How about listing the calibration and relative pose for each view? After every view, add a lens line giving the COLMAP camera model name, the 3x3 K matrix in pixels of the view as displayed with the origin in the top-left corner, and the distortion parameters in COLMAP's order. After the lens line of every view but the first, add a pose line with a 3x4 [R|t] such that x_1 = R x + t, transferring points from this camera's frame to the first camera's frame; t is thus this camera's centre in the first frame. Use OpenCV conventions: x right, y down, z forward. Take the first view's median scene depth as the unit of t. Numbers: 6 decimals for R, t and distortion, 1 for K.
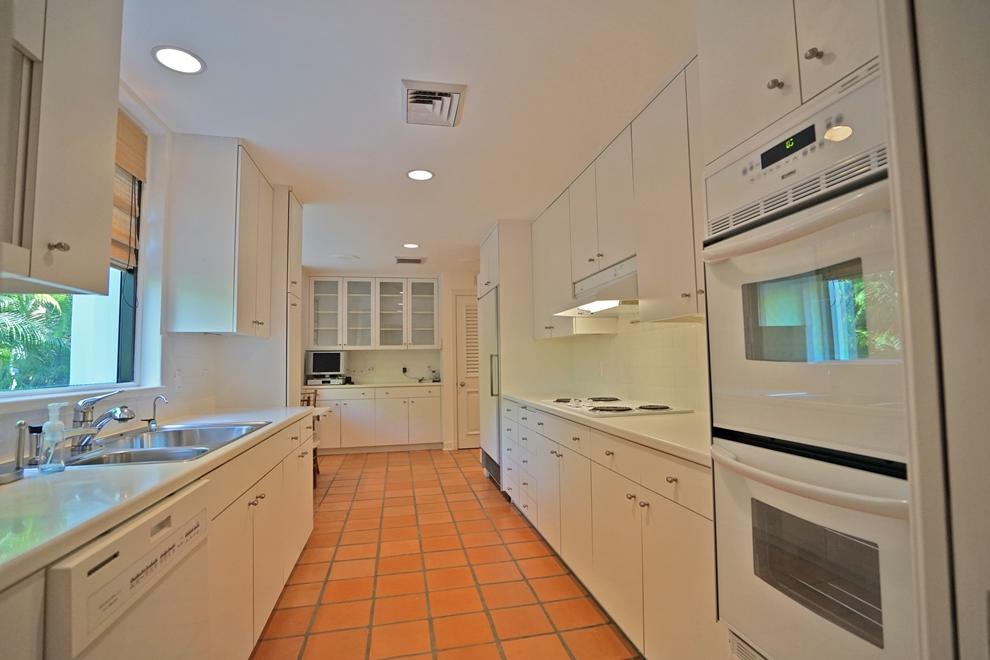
lens RADIAL K [[455.8, 0, 495.3], [0, 455.8, 329.2], [0, 0, 1]] dist [-0.003663, -0.001187]
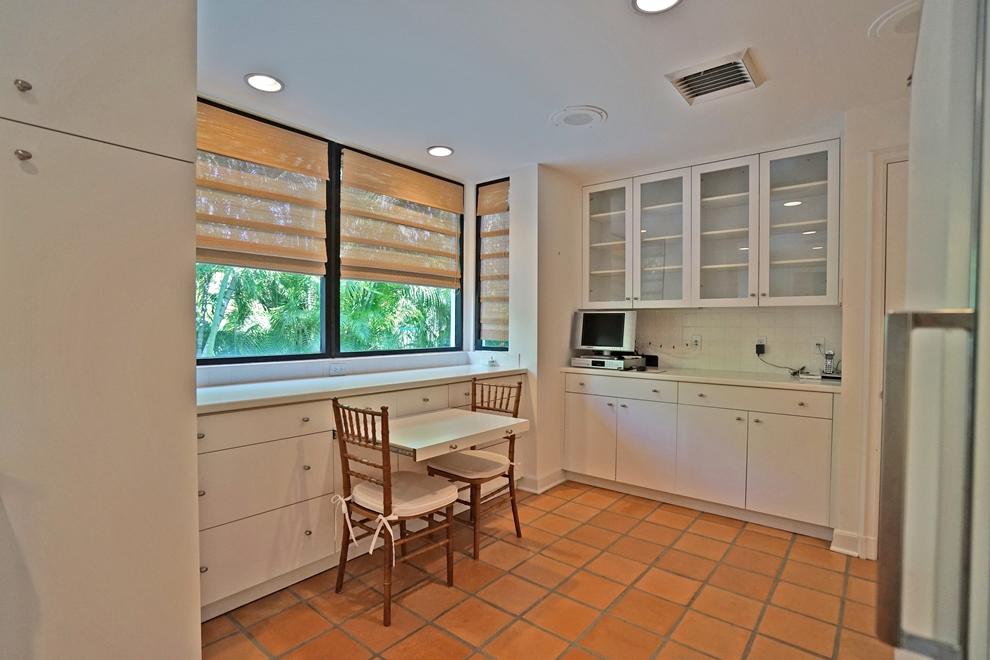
lens RADIAL K [[481.5, 0, 496.2], [0, 481.5, 332.2], [0, 0, 1]] dist [-0.020316, -0.000162]
pose [[0.639138, 0.029834, -0.768513, 0.015146], [0.035073, 0.997077, 0.067876, 0.028147], [0.768292, -0.070336, 0.636224, 0.482852]]
